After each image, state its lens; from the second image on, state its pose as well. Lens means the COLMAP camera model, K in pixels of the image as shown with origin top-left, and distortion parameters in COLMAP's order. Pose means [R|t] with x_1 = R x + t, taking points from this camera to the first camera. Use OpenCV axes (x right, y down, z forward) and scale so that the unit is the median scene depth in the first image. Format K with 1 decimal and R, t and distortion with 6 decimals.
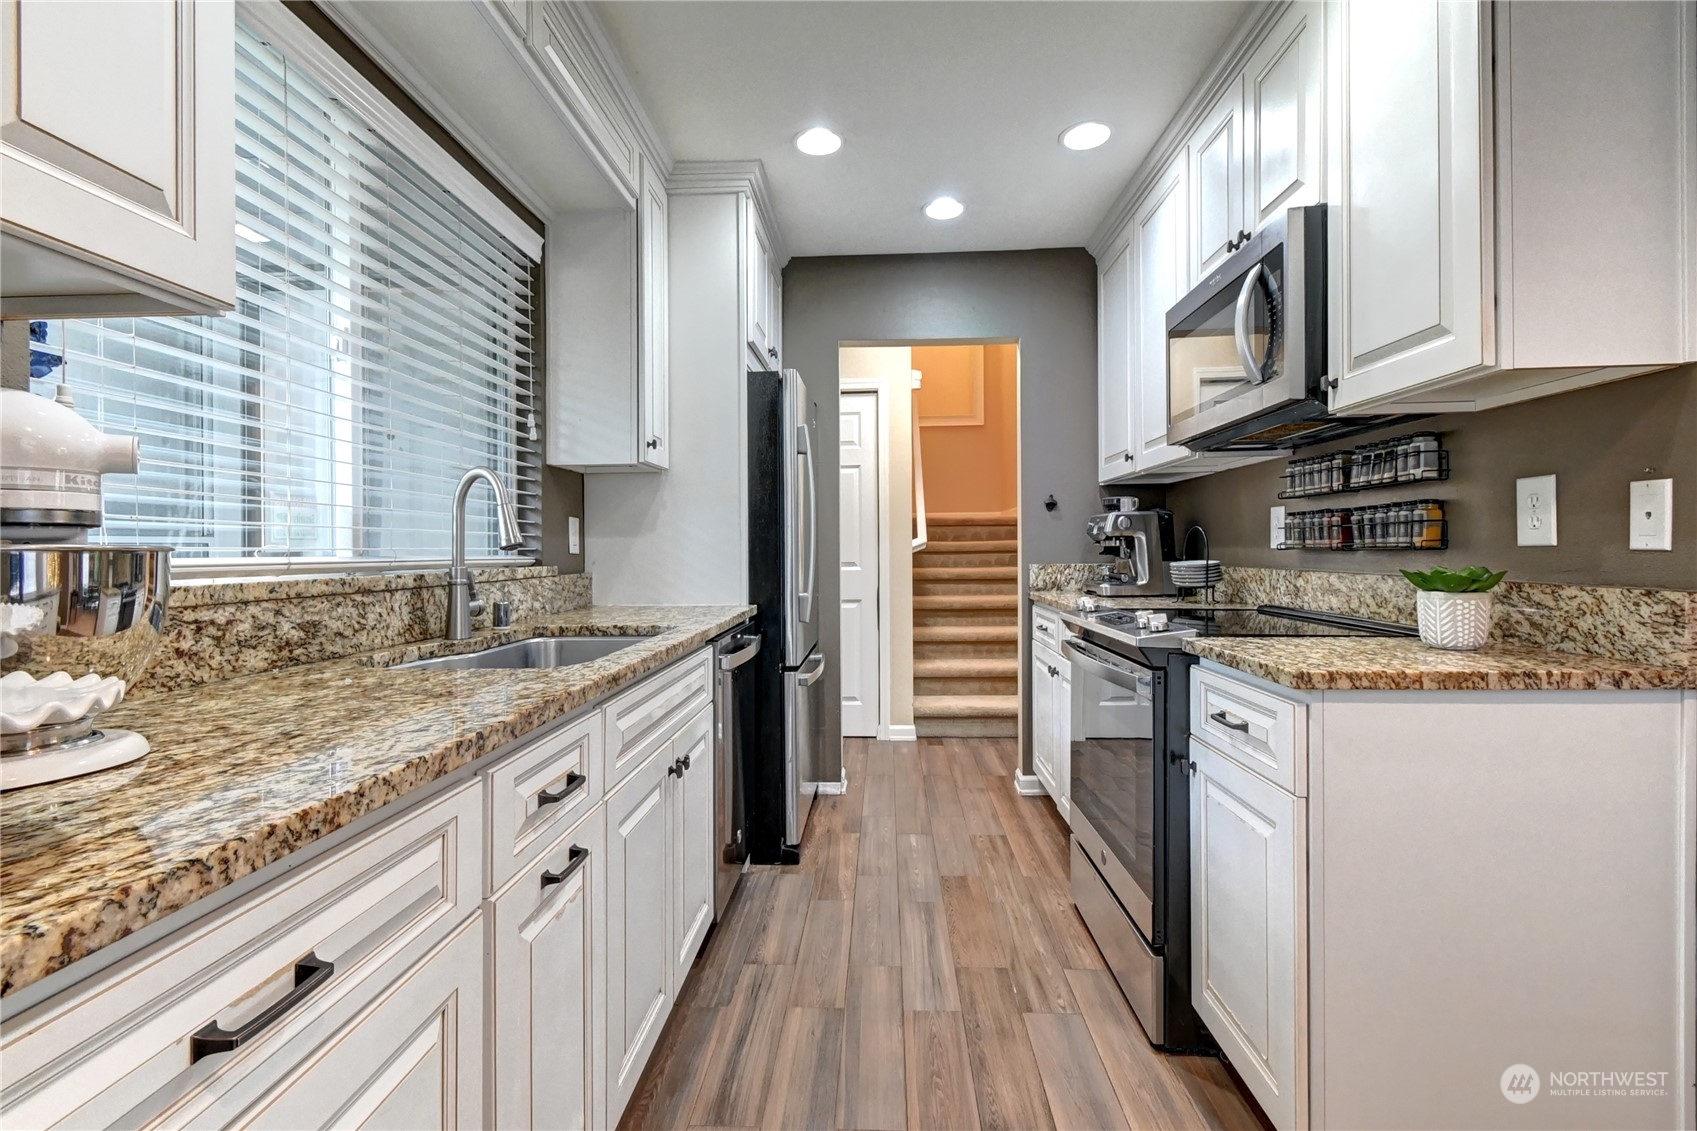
lens RADIAL K [[778.5, 0, 858.6], [0, 778.5, 550.5], [0, 0, 1]] dist [0.002874, 0.000011]
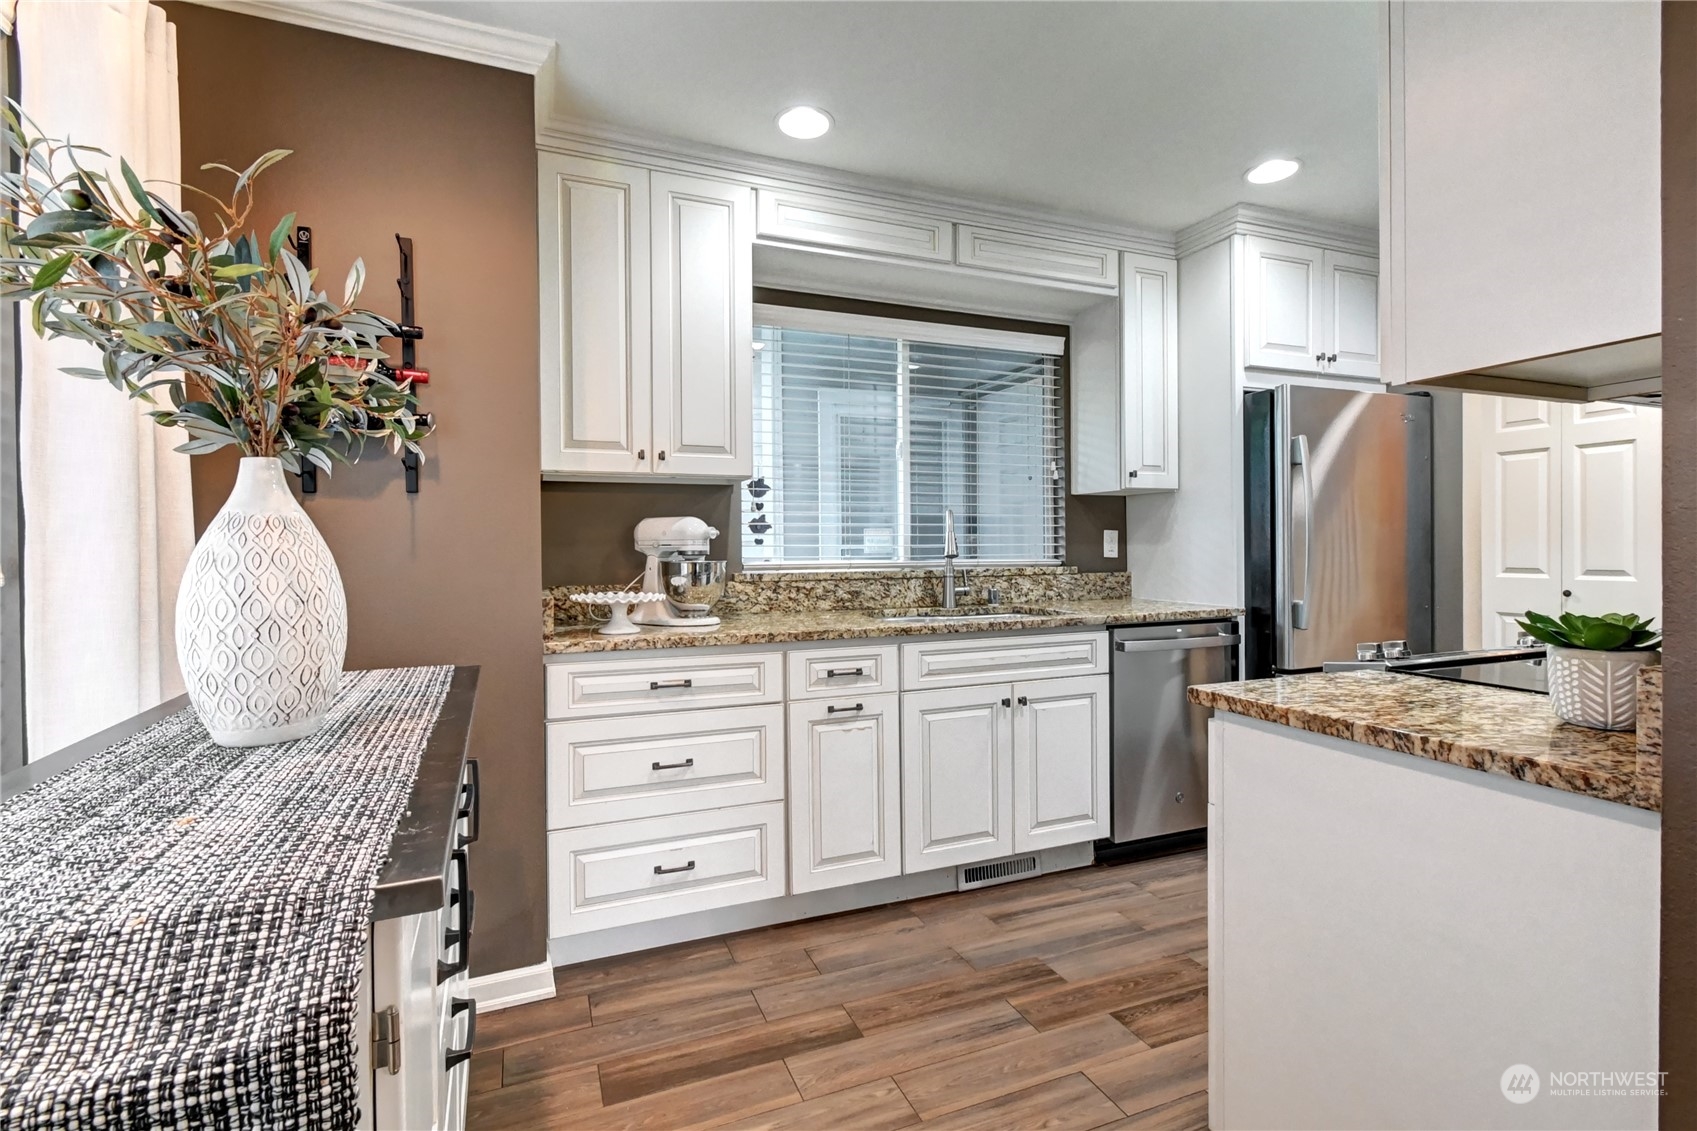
lens RADIAL K [[778.5, 0, 841.9], [0, 778.5, 553.5], [0, 0, 1]] dist [0.002874, 0.000011]
pose [[0.419790, 0.018319, -0.907437, 1.124463], [-0.000495, 0.999801, 0.019955, -0.050649], [0.907621, -0.007927, 0.419715, 0.049746]]
